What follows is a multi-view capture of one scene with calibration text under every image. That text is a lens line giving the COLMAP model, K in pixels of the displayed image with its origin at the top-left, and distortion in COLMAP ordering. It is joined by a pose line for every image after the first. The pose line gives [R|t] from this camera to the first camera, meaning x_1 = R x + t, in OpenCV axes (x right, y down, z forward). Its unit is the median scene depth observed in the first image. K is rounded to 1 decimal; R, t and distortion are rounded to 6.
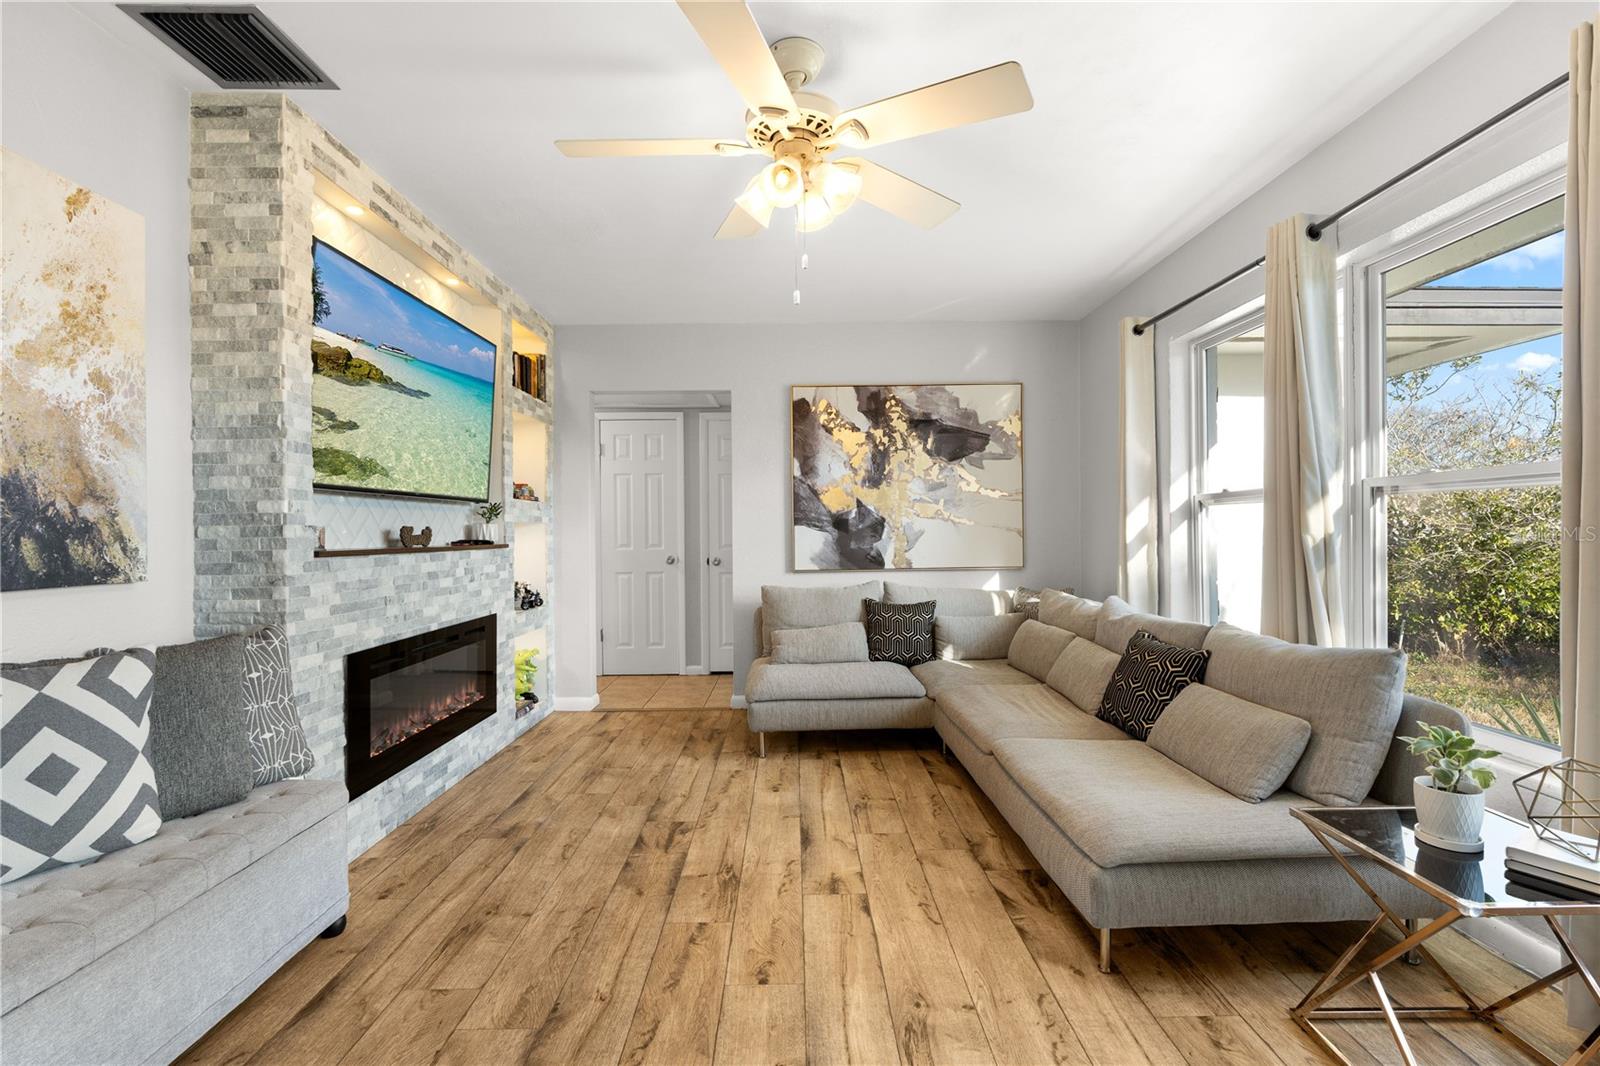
lens RADIAL K [[729.7, 0, 798.6], [0, 729.7, 530.5], [0, 0, 1]] dist [-0.010191, 0.003396]
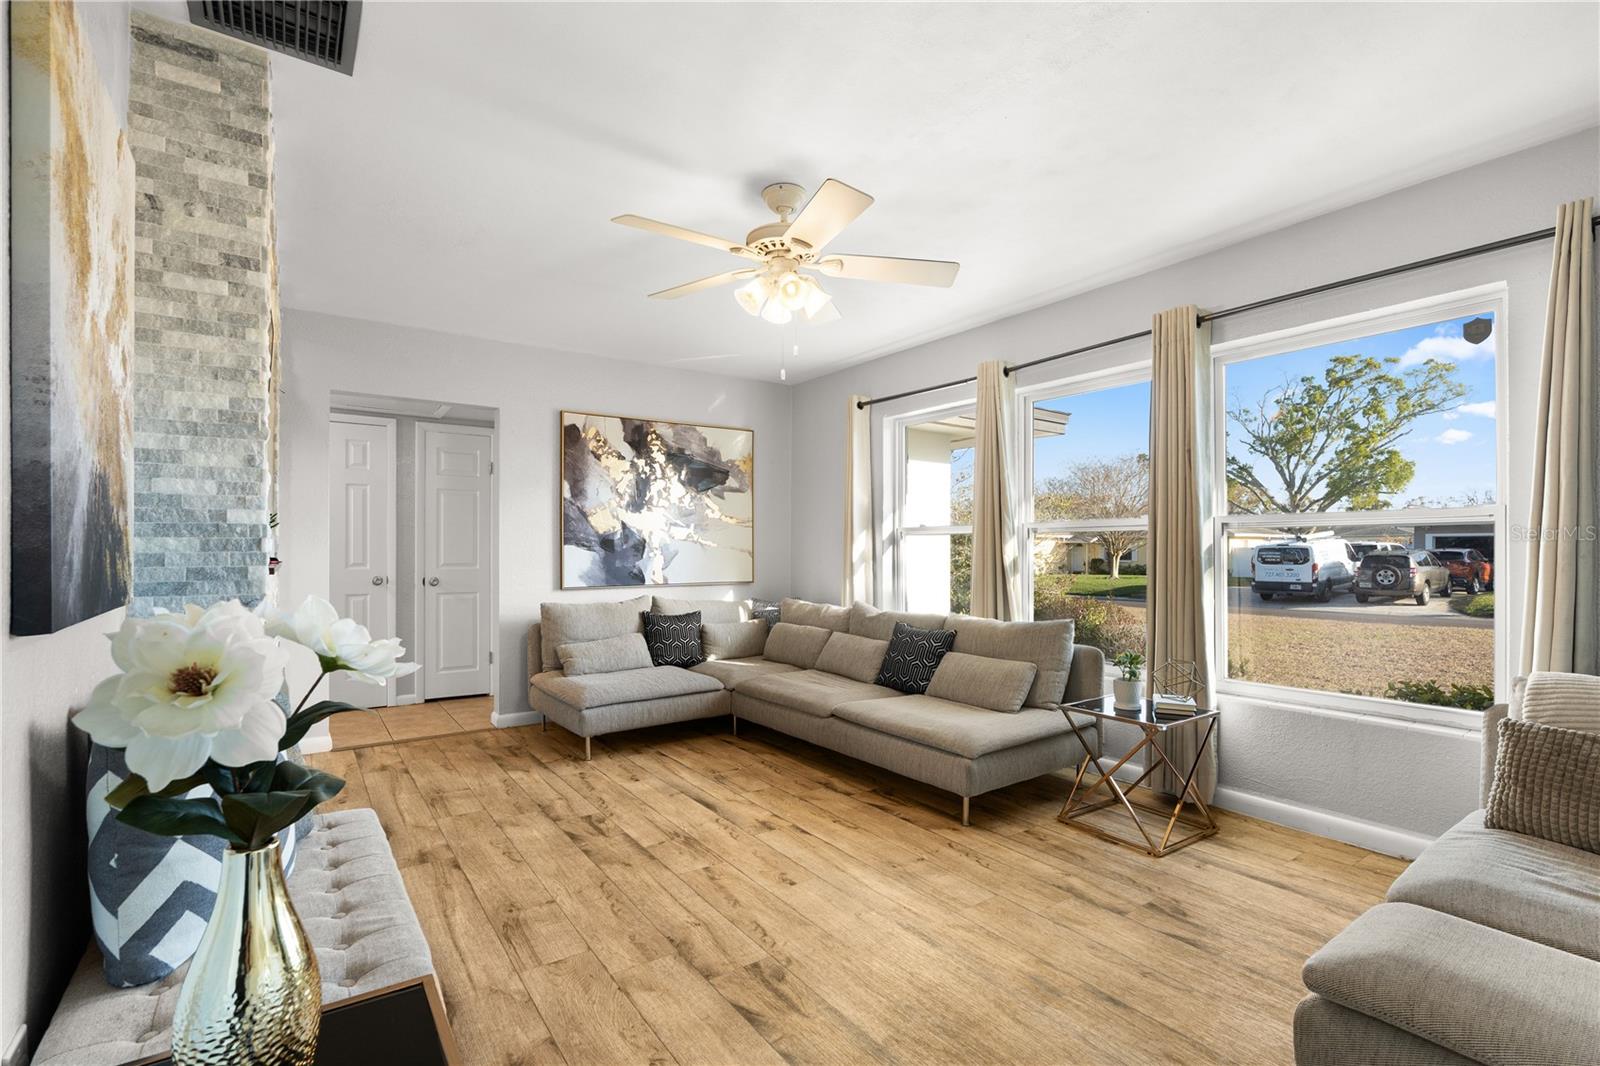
lens RADIAL K [[729.7, 0, 800.9], [0, 729.7, 548.2], [0, 0, 1]] dist [-0.010191, 0.003396]
pose [[0.822738, 0.012040, 0.568293, -0.570034], [-0.009492, 0.999927, -0.007441, 0.004563], [-0.568341, 0.000728, 0.822792, -0.087365]]
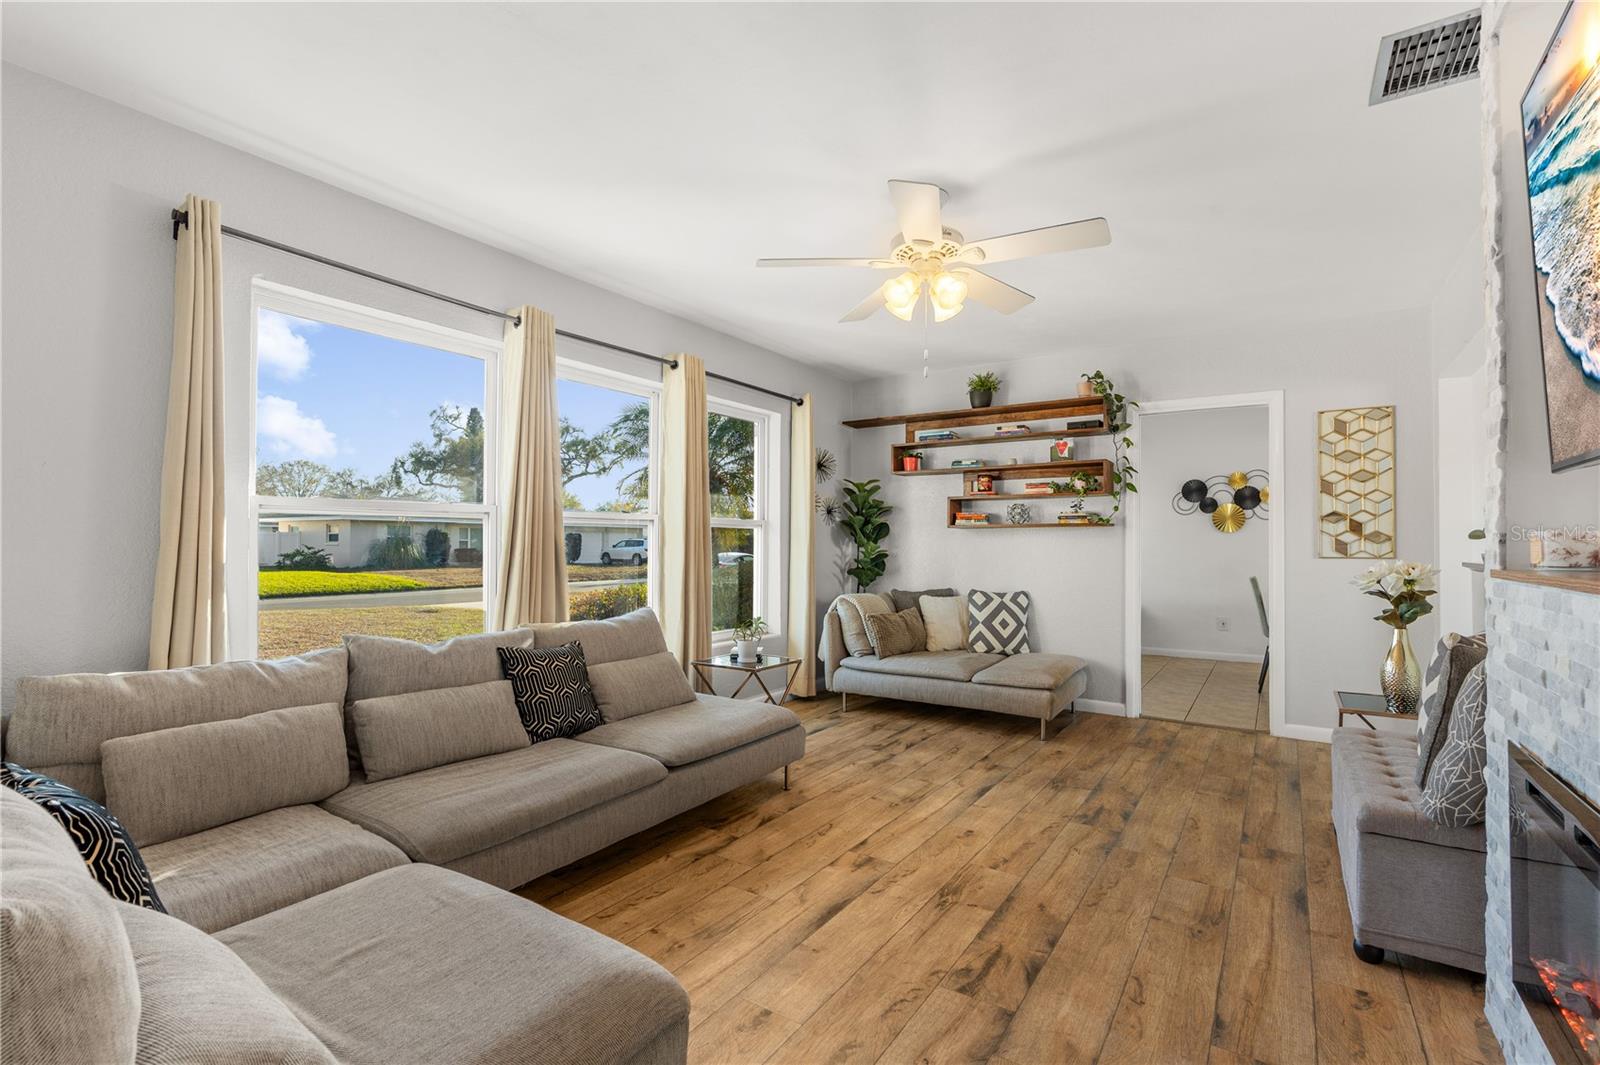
lens RADIAL K [[729.7, 0, 806.9], [0, 729.7, 530.3], [0, 0, 1]] dist [-0.010191, 0.003396]
pose [[-0.831291, 0.014988, 0.555635, -0.447928], [0.000211, 0.999645, -0.026649, 0.008389], [-0.555837, -0.022036, -0.830999, 1.764788]]
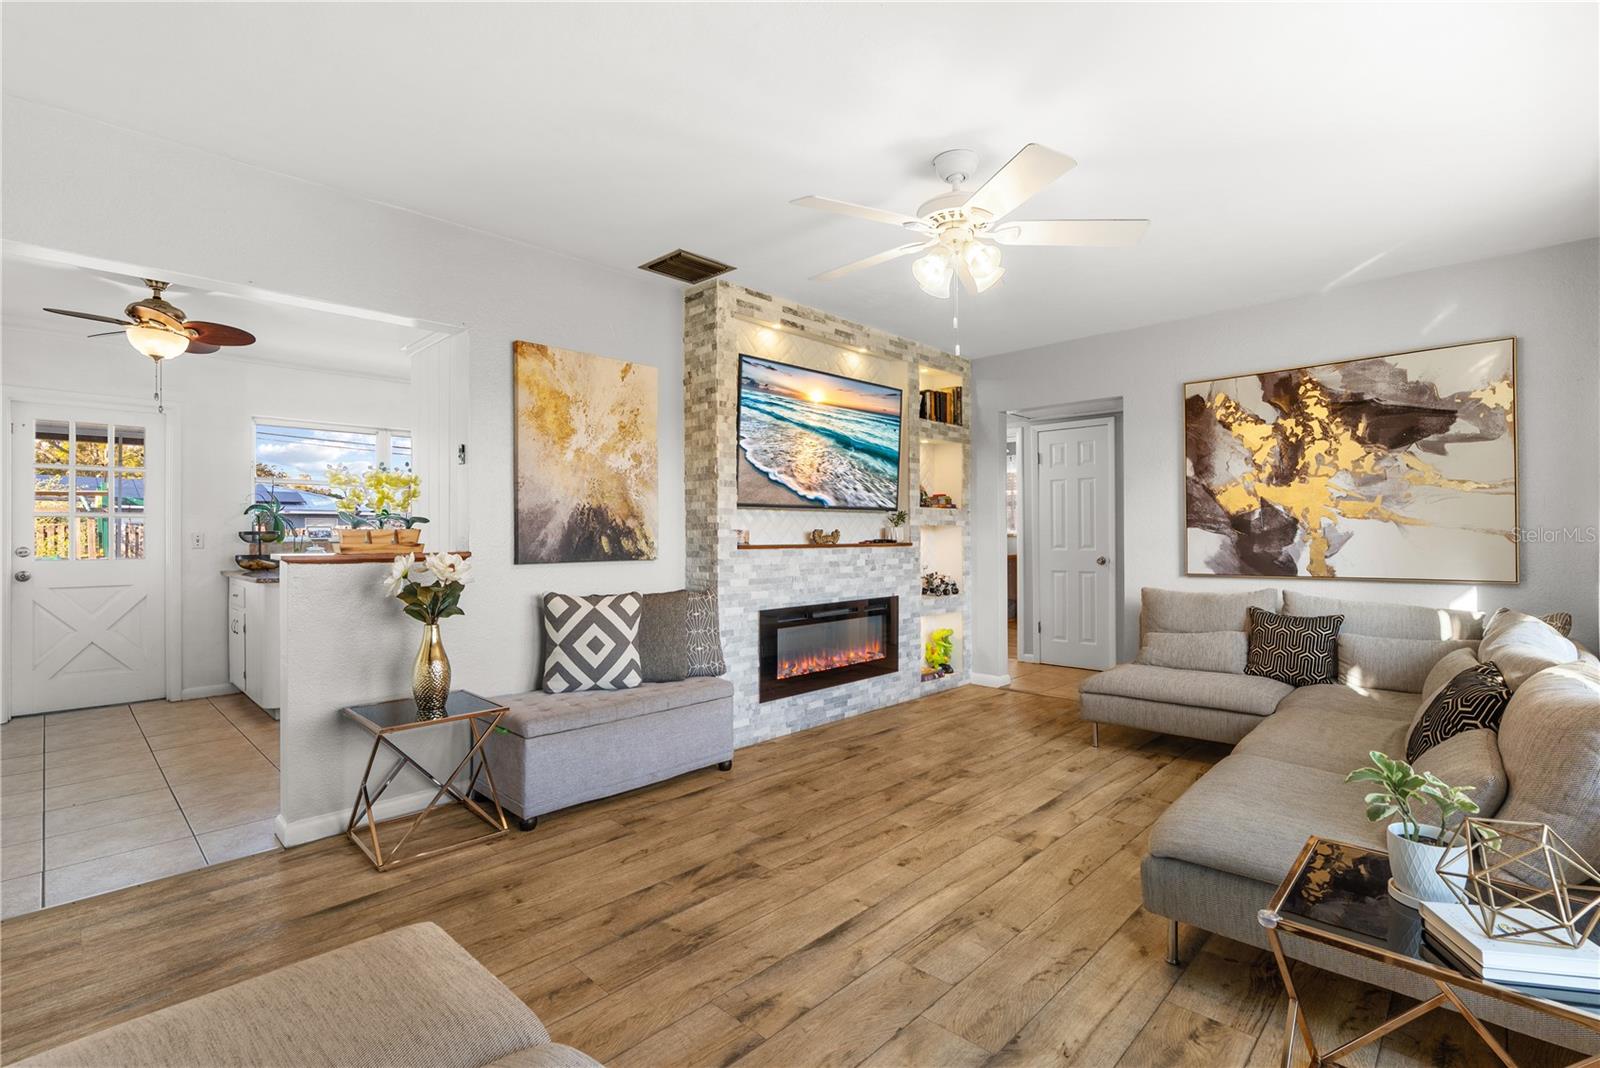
lens RADIAL K [[729.7, 0, 808.4], [0, 729.7, 529.4], [0, 0, 1]] dist [-0.010191, 0.003396]
pose [[0.717329, -0.000345, -0.696734, 0.546642], [-0.000492, 0.999999, -0.001002, -0.005623], [0.696734, 0.001061, 0.717328, -0.072645]]
